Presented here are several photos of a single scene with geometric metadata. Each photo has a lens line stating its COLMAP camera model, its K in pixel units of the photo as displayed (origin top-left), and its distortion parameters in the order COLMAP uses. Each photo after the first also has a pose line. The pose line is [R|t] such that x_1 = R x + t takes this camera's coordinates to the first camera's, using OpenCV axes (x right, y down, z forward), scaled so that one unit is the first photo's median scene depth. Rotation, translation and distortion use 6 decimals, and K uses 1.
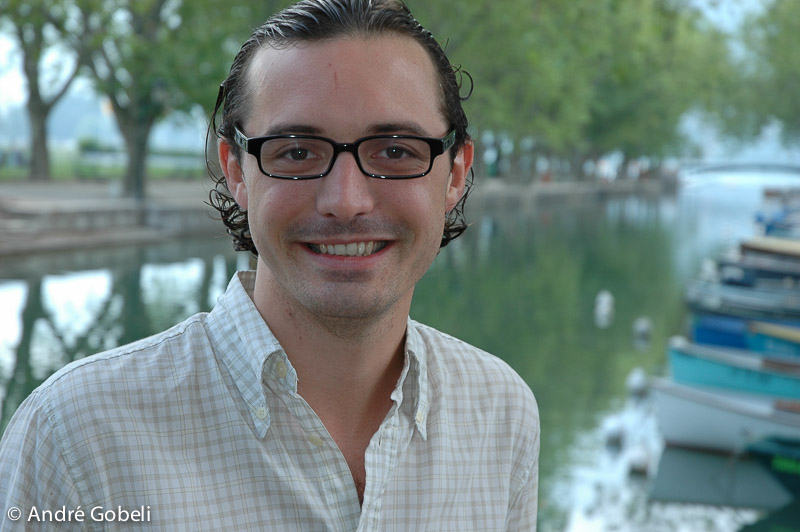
lens RADIAL K [[1881.0, 0, 400.0], [0, 1881.0, 266.0], [0, 0, 1]] dist [-0.038042, -0.034992]
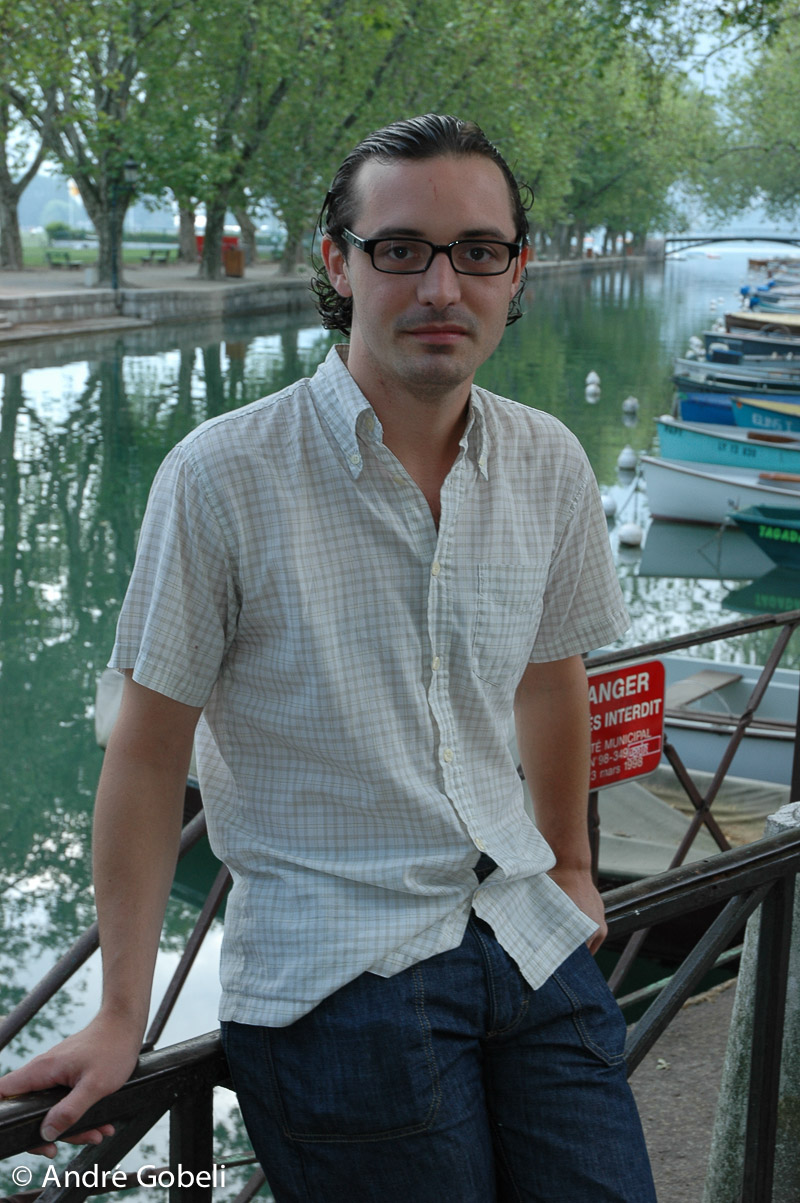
lens RADIAL K [[2014.3, 0, 400.0], [0, 2014.3, 601.5], [0, 0, 1]] dist [-0.767837, 4.755648]
pose [[0.999848, -0.006830, 0.016018, -0.066951], [0.004685, 0.991463, 0.130302, -0.000846], [-0.016772, -0.130207, 0.991345, -0.326975]]
